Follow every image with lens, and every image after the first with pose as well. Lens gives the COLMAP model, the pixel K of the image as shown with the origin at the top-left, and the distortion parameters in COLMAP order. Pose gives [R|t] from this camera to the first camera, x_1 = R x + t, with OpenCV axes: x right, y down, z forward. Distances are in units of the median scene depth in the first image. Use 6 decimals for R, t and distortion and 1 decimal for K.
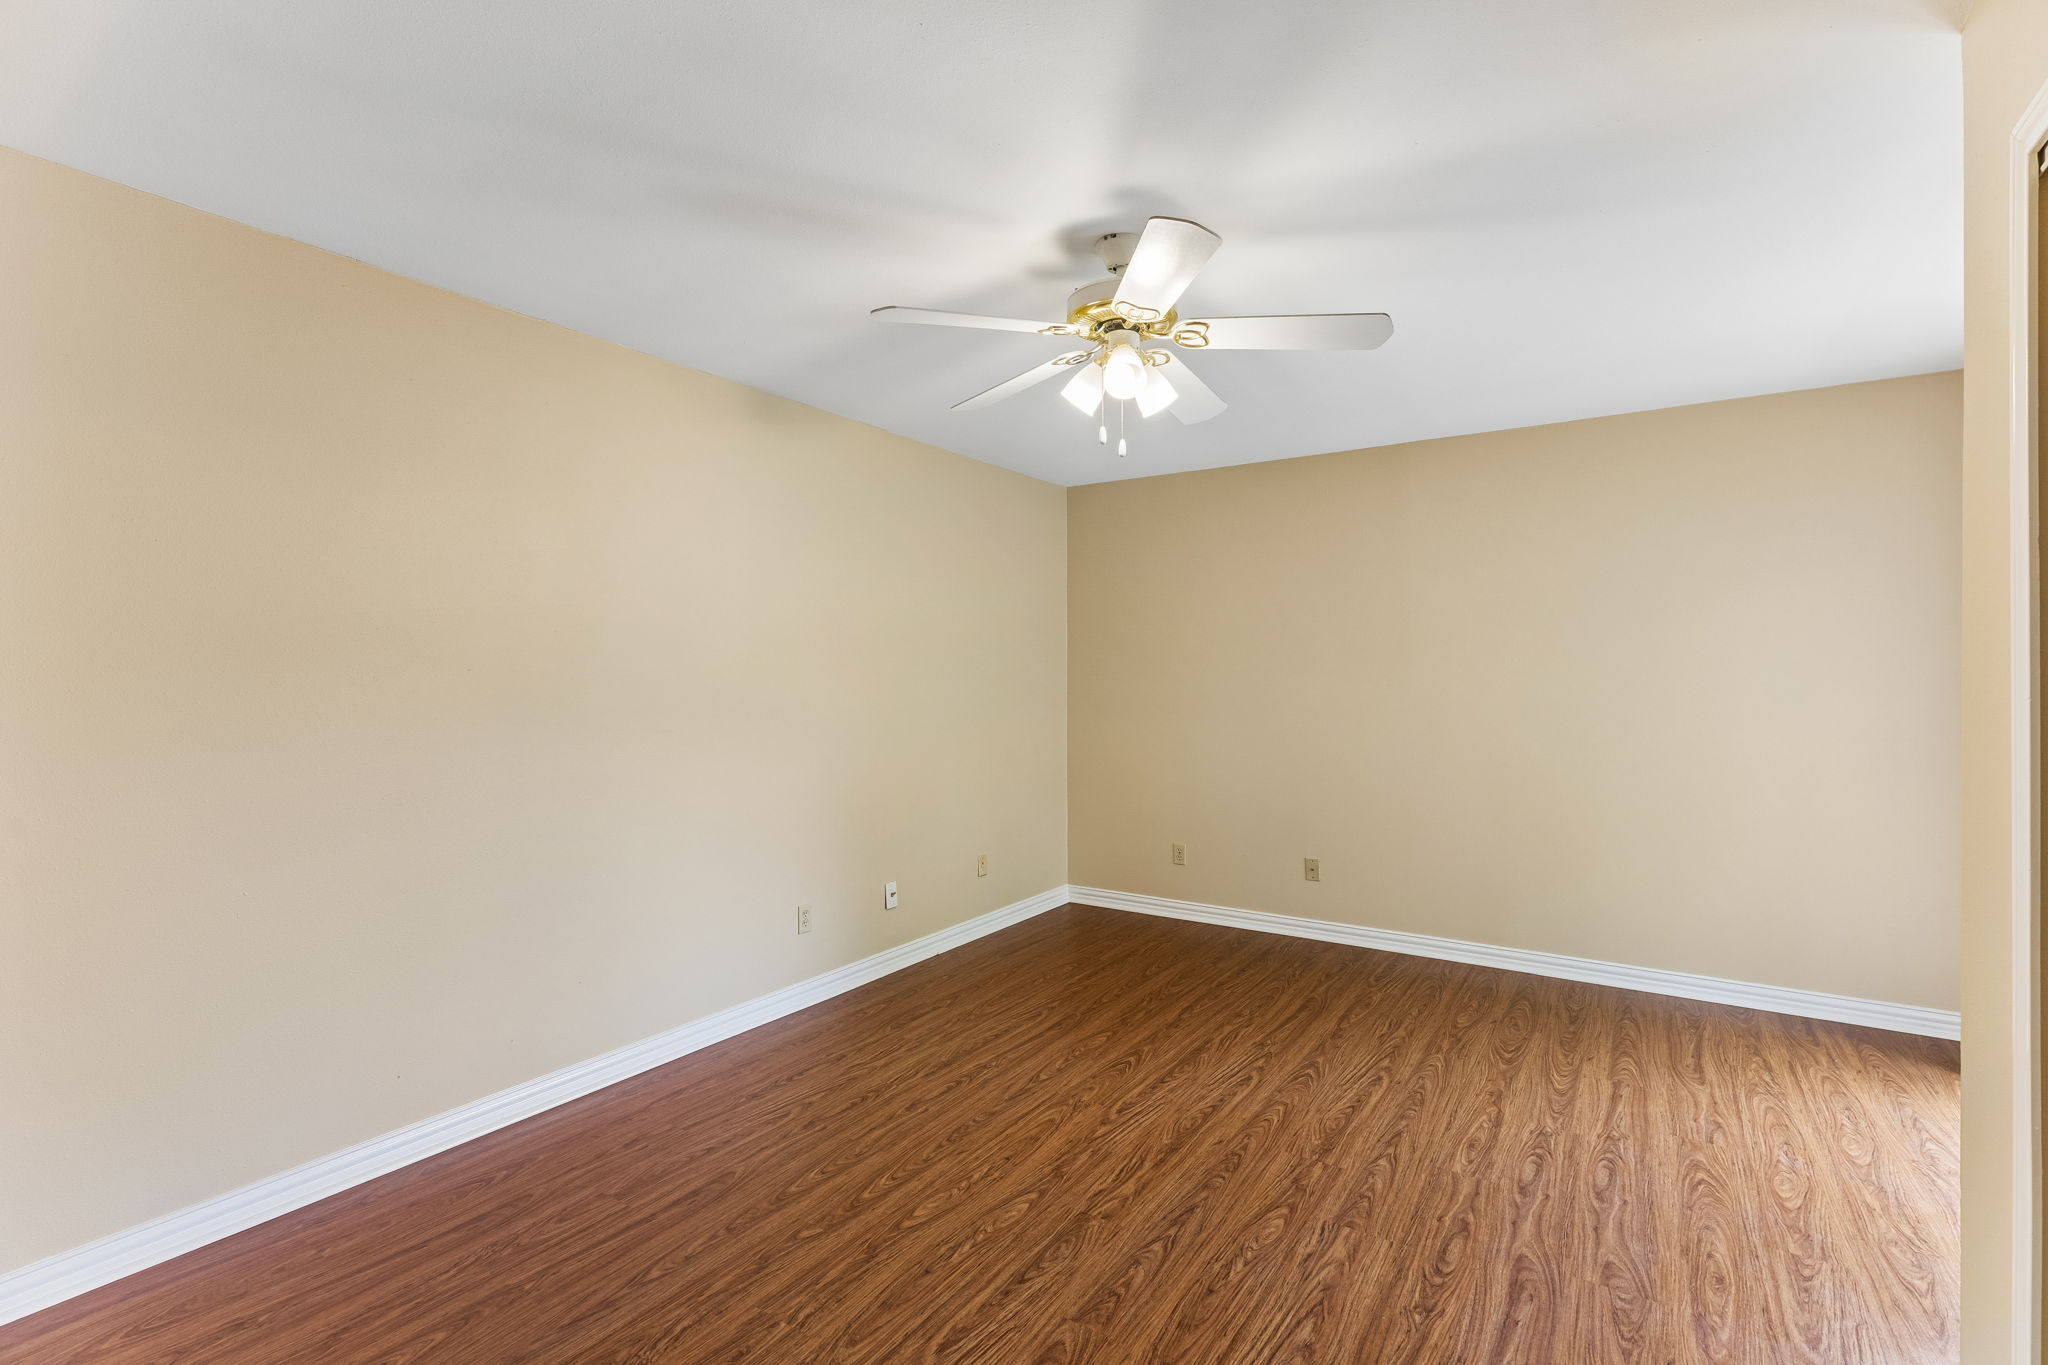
lens RADIAL K [[934.7, 0, 1016.3], [0, 934.7, 679.1], [0, 0, 1]] dist [0.005412, -0.003321]
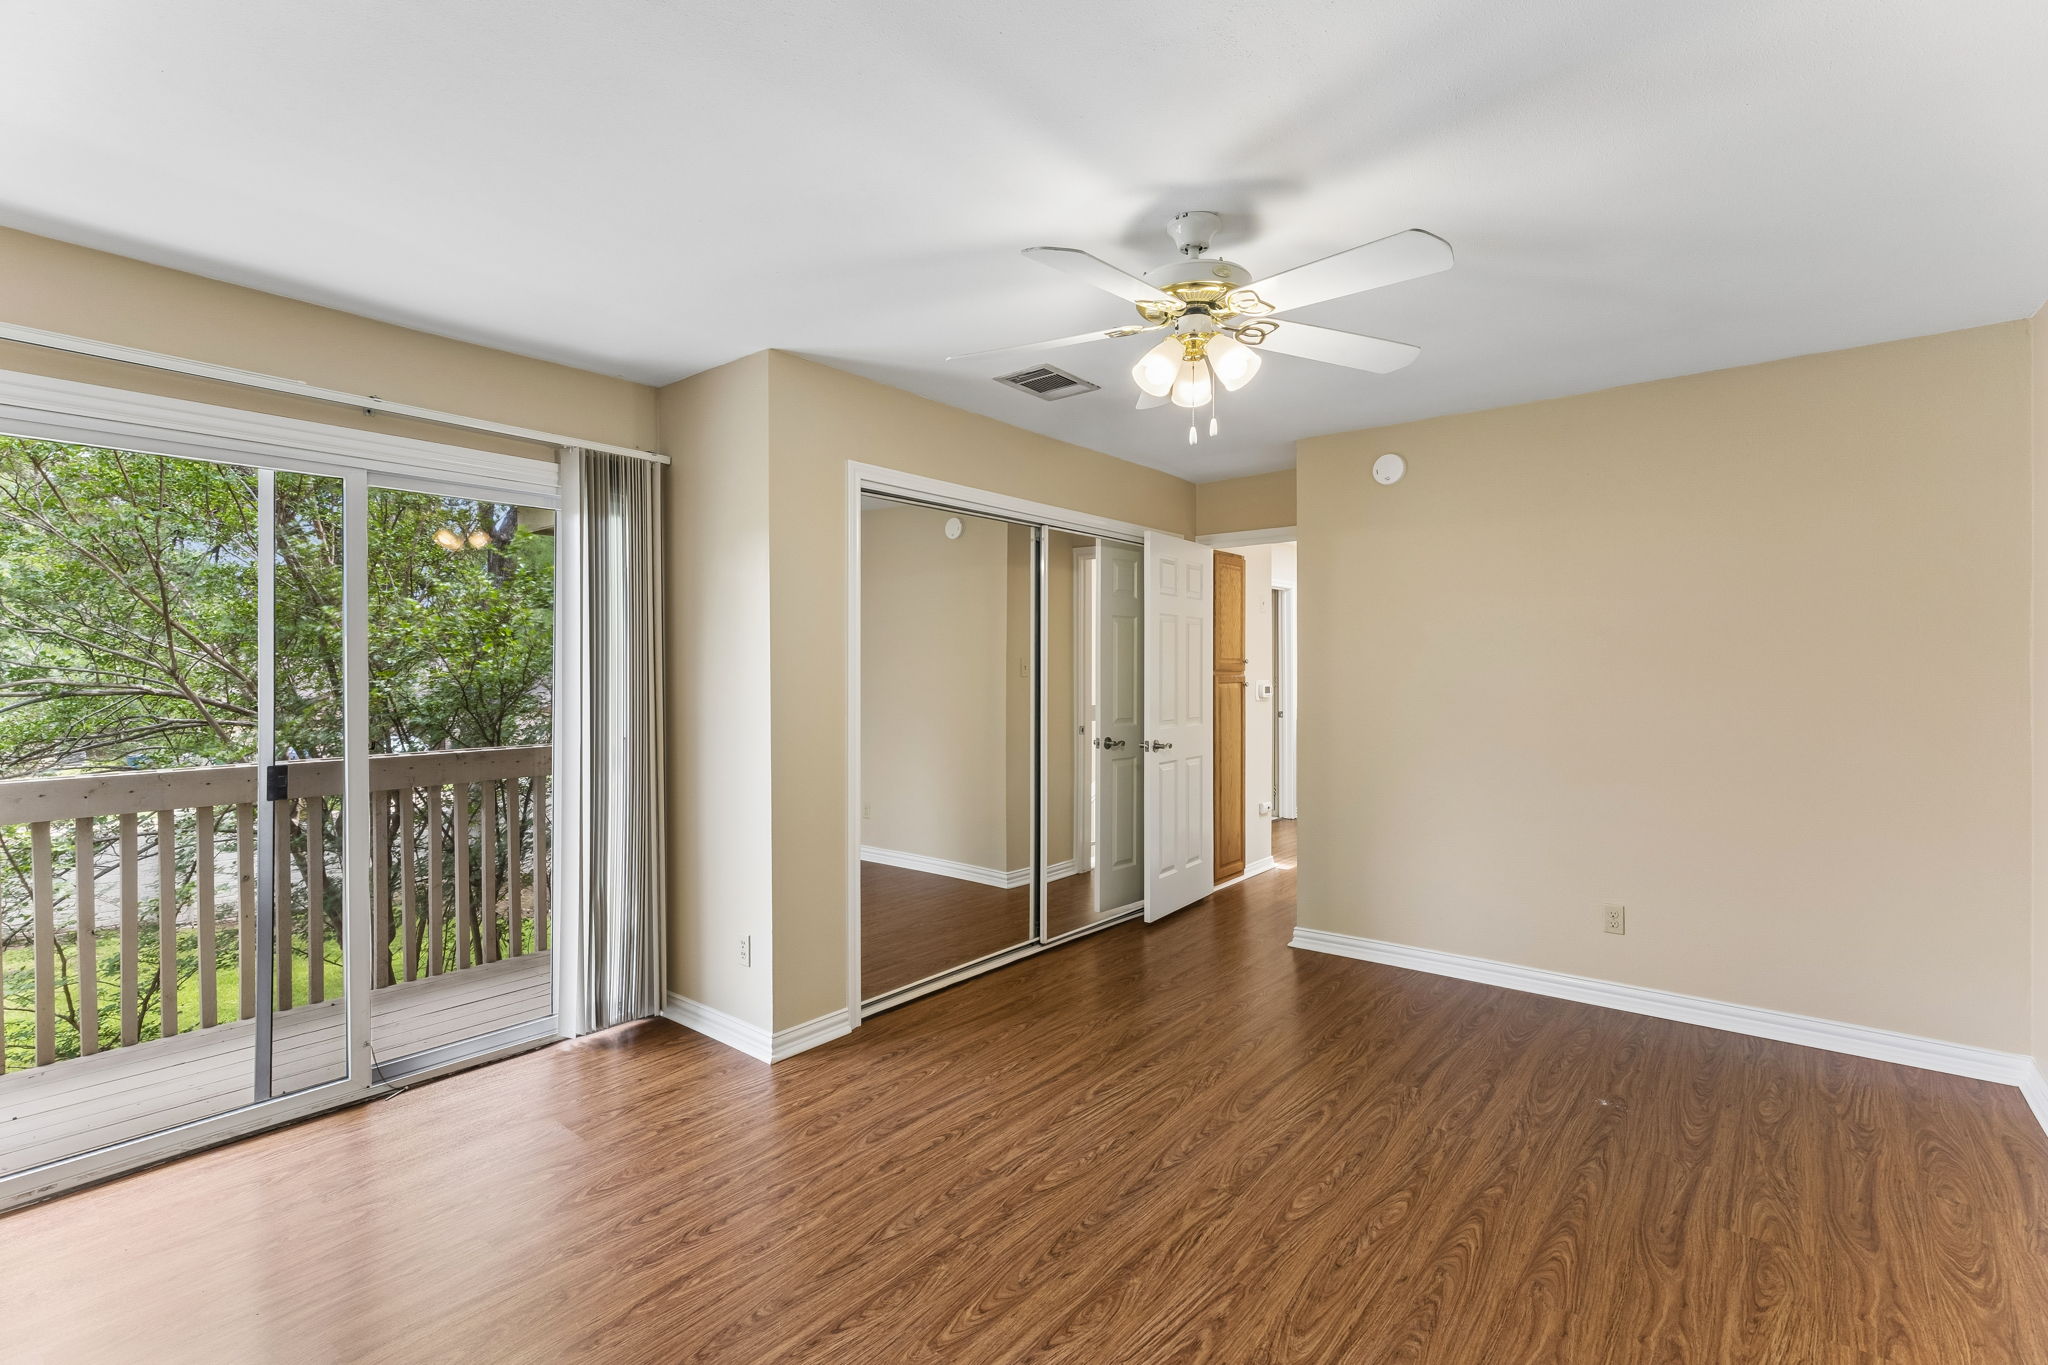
lens RADIAL K [[934.7, 0, 1020.1], [0, 934.7, 676.4], [0, 0, 1]] dist [0.005412, -0.003321]
pose [[-0.995629, 0.005412, 0.093239, 0.181411], [0.006704, 0.999886, 0.013544, -0.010406], [-0.093155, 0.014110, -0.995552, 1.776584]]
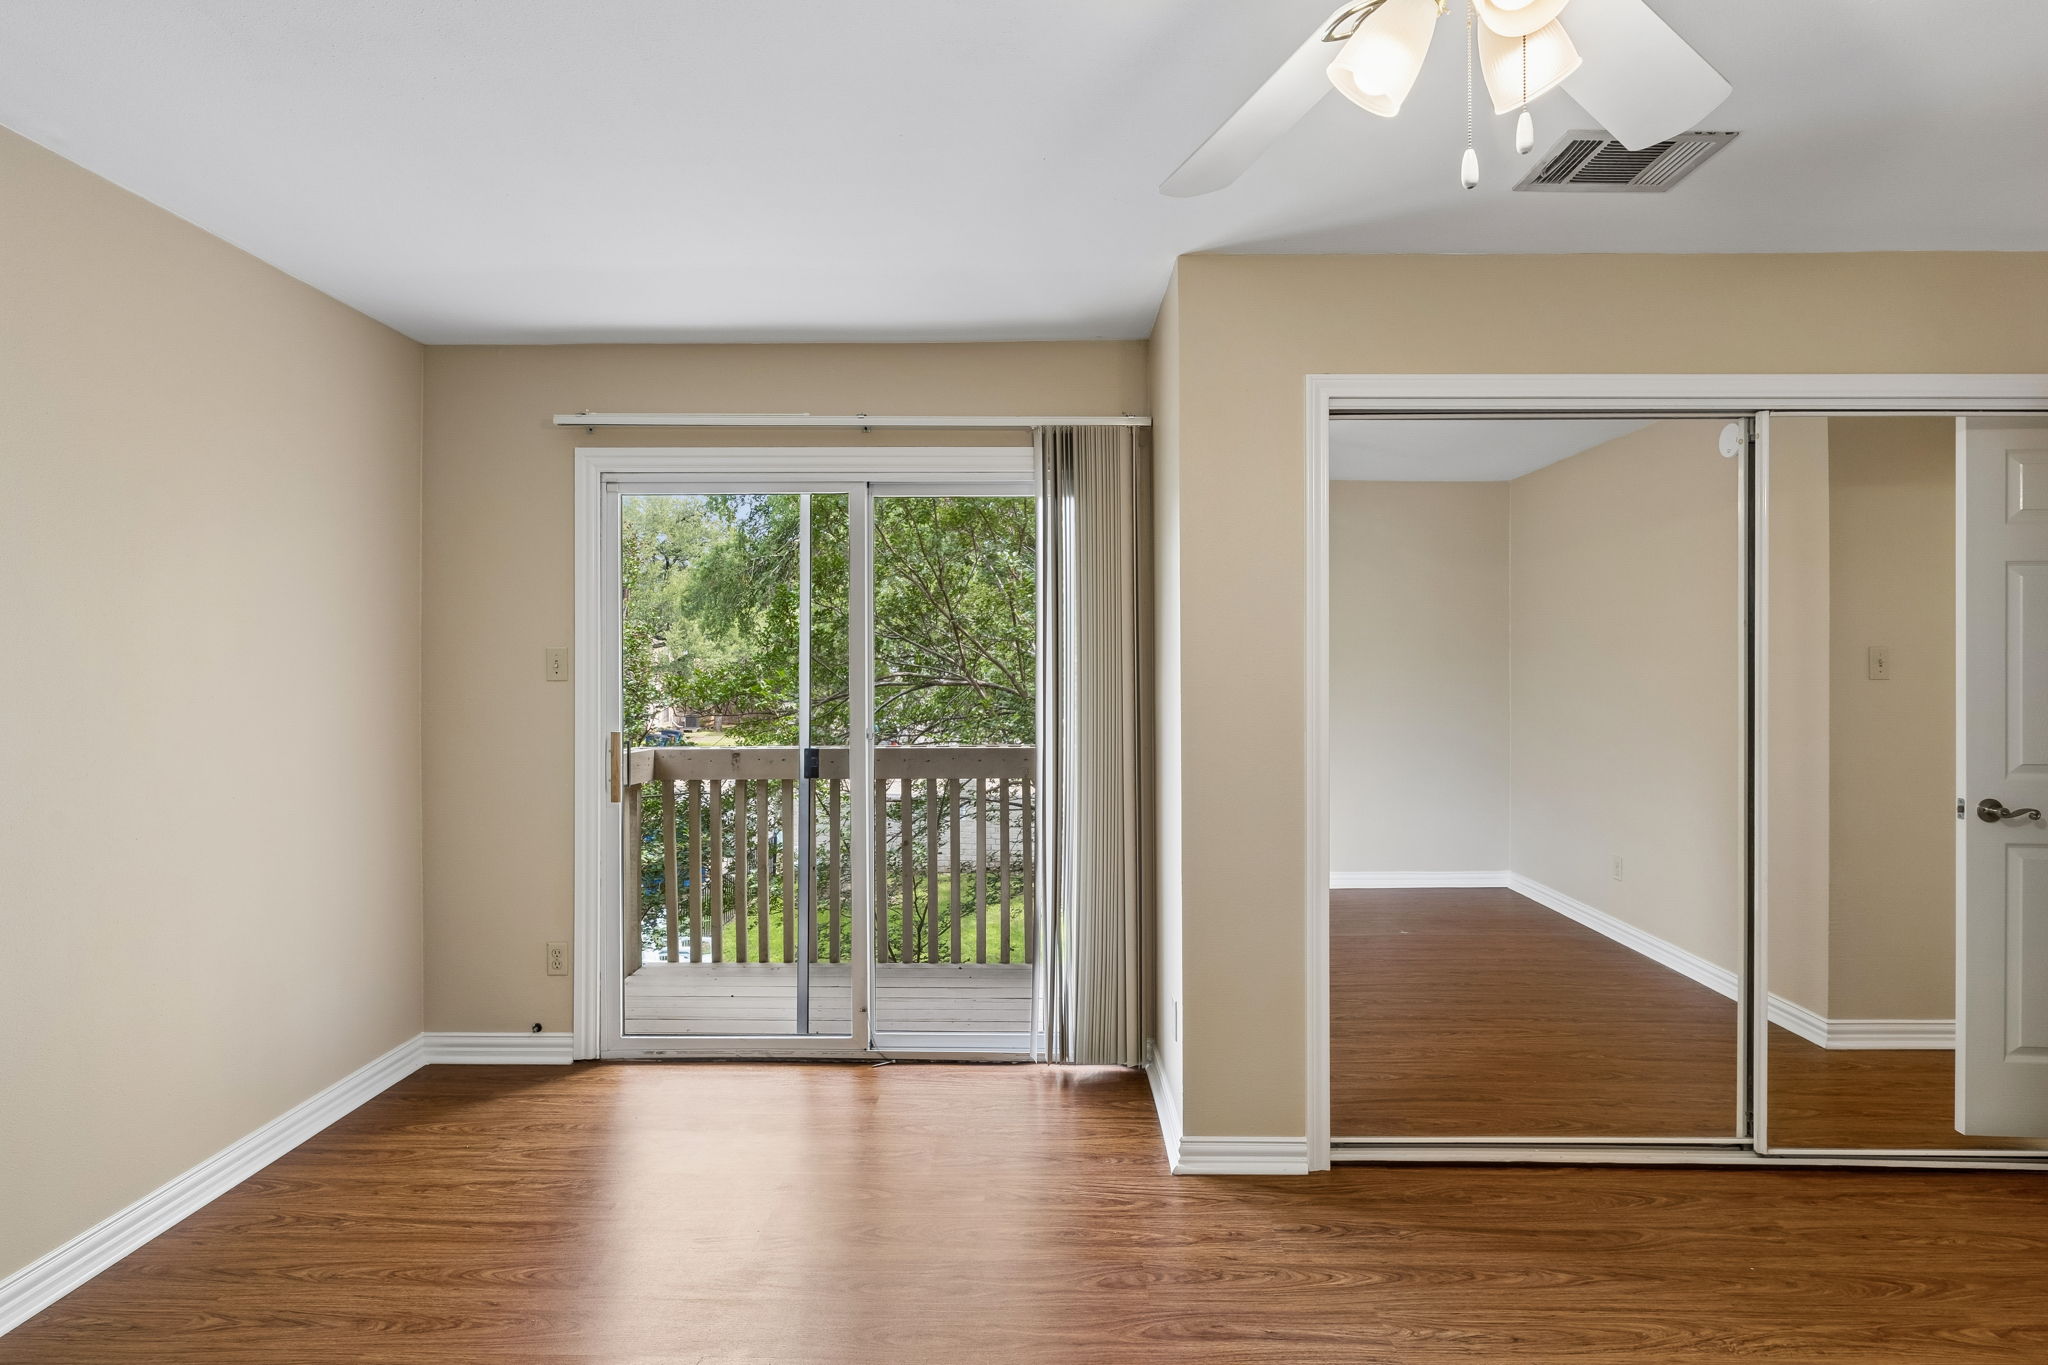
lens RADIAL K [[1032.0, 0, 1021.8], [0, 1032.0, 663.0], [0, 0, 1]] dist [-0.001960, -0.002617]
pose [[-0.543882, 0.005639, 0.839143, -0.167530], [0.007804, 0.999968, -0.001662, -0.008128], [-0.839125, 0.005645, -0.543909, 1.304921]]
